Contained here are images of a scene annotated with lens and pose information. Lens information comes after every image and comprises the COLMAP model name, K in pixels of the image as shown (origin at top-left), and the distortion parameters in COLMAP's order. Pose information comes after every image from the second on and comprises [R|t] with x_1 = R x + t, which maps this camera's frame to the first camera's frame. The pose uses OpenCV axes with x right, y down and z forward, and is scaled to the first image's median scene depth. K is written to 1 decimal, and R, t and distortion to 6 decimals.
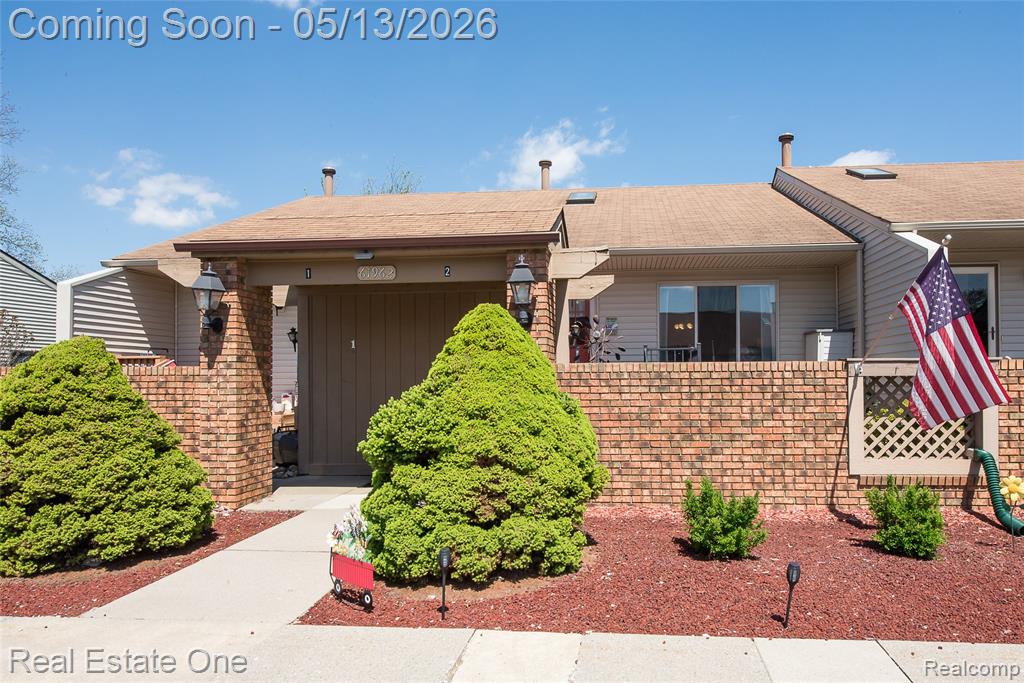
lens RADIAL K [[618.9, 0, 511.7], [0, 618.9, 371.2], [0, 0, 1]] dist [-0.006626, -0.000666]
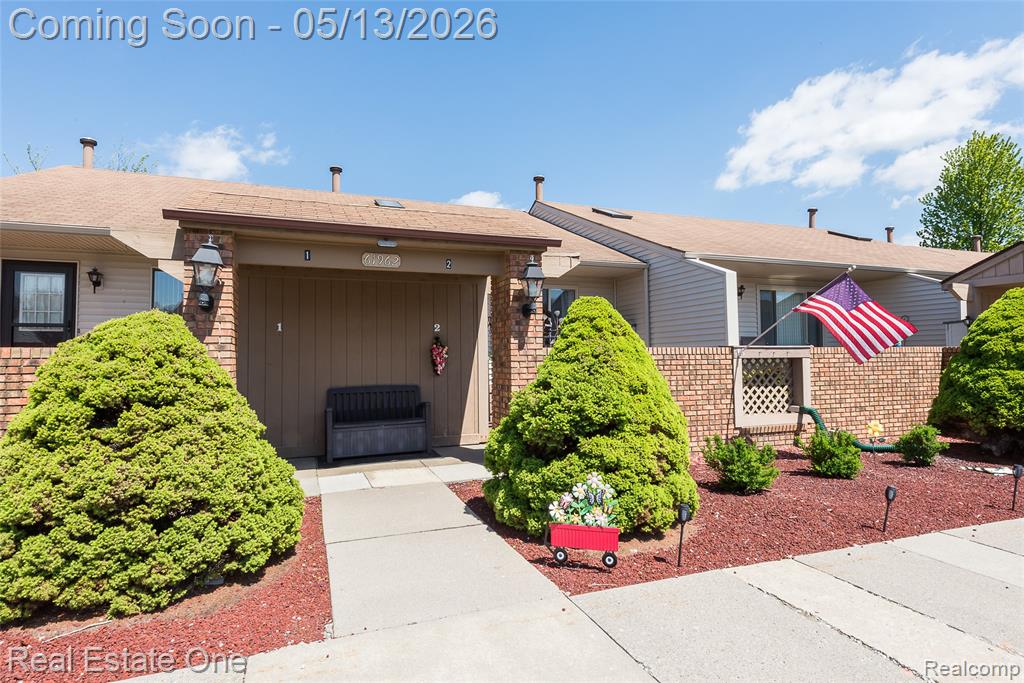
lens RADIAL K [[519.8, 0, 512.0], [0, 519.8, 341.5], [0, 0, 1]] dist [0.016579, -0.000832]
pose [[0.908620, 0.012252, 0.417445, -0.428585], [-0.001346, 0.999650, -0.026410, 0.002228], [-0.417623, 0.023435, 0.908318, 0.120357]]
